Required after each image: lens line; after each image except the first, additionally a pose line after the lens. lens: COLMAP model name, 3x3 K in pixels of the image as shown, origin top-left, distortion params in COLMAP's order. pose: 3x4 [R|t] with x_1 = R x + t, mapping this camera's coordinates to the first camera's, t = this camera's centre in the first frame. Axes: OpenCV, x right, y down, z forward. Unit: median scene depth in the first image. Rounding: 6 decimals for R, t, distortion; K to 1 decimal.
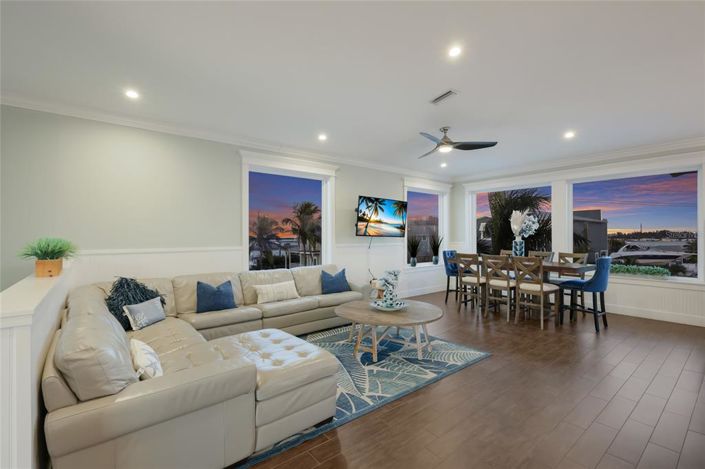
lens RADIAL K [[322.7, 0, 351.2], [0, 322.7, 234.2], [0, 0, 1]] dist [-0.010337, -0.000109]
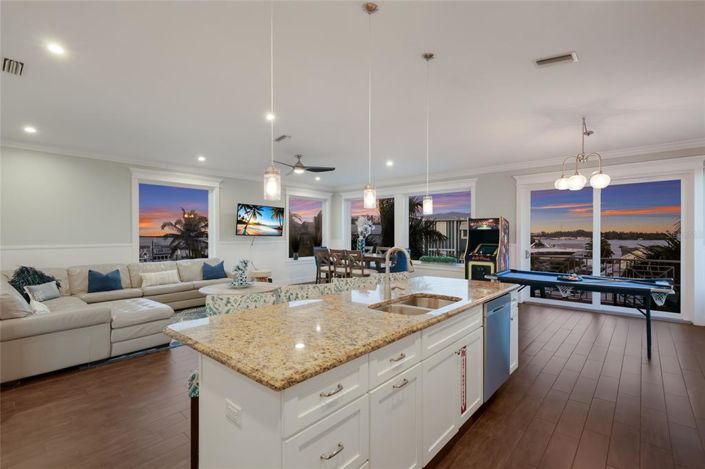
lens RADIAL K [[332.6, 0, 354.1], [0, 332.6, 236.1], [0, 0, 1]] dist [0.001762, -0.000304]
pose [[0.985432, 0.001646, 0.170061, 0.282769], [-0.003601, 0.999931, 0.011192, -0.008549], [-0.170030, -0.011641, 0.985370, -0.413860]]
